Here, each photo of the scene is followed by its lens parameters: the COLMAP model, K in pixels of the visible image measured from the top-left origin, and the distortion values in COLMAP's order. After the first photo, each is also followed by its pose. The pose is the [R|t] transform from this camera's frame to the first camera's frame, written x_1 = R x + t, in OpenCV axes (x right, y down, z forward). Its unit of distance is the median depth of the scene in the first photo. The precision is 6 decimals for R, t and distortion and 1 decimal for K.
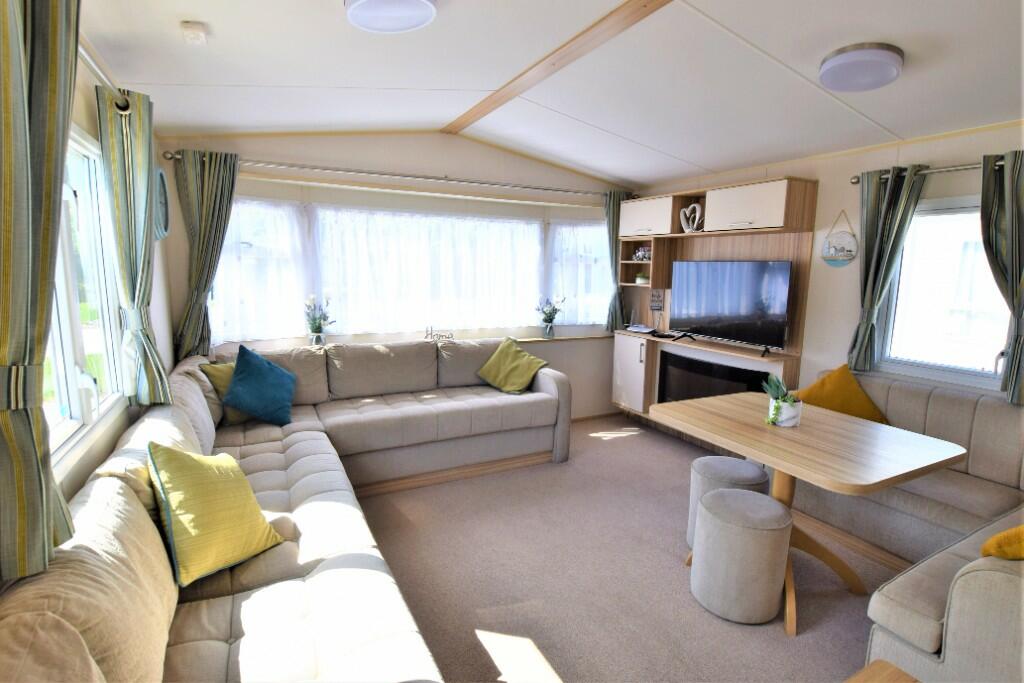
lens RADIAL K [[459.8, 0, 511.3], [0, 459.8, 347.5], [0, 0, 1]] dist [-0.015157, 0.001200]
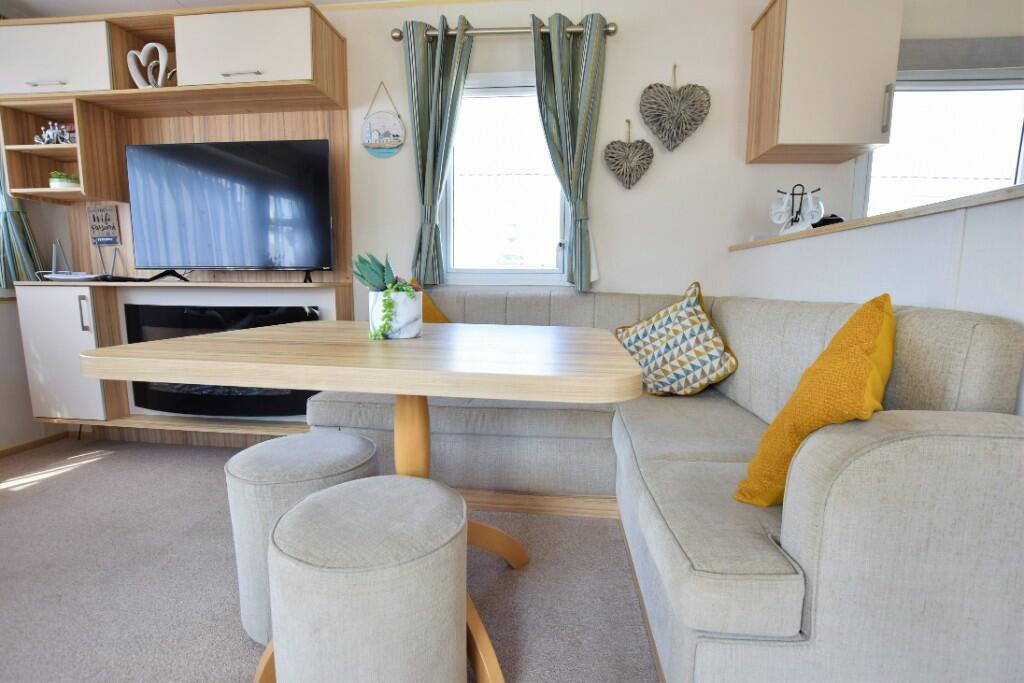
lens RADIAL K [[459.8, 0, 511.3], [0, 459.8, 347.5], [0, 0, 1]] dist [-0.015157, 0.001200]
pose [[0.533112, -0.115161, 0.838170, 0.112200], [0.112137, 0.991570, 0.064913, 0.086853], [-0.838580, 0.059384, 0.541532, 0.322166]]
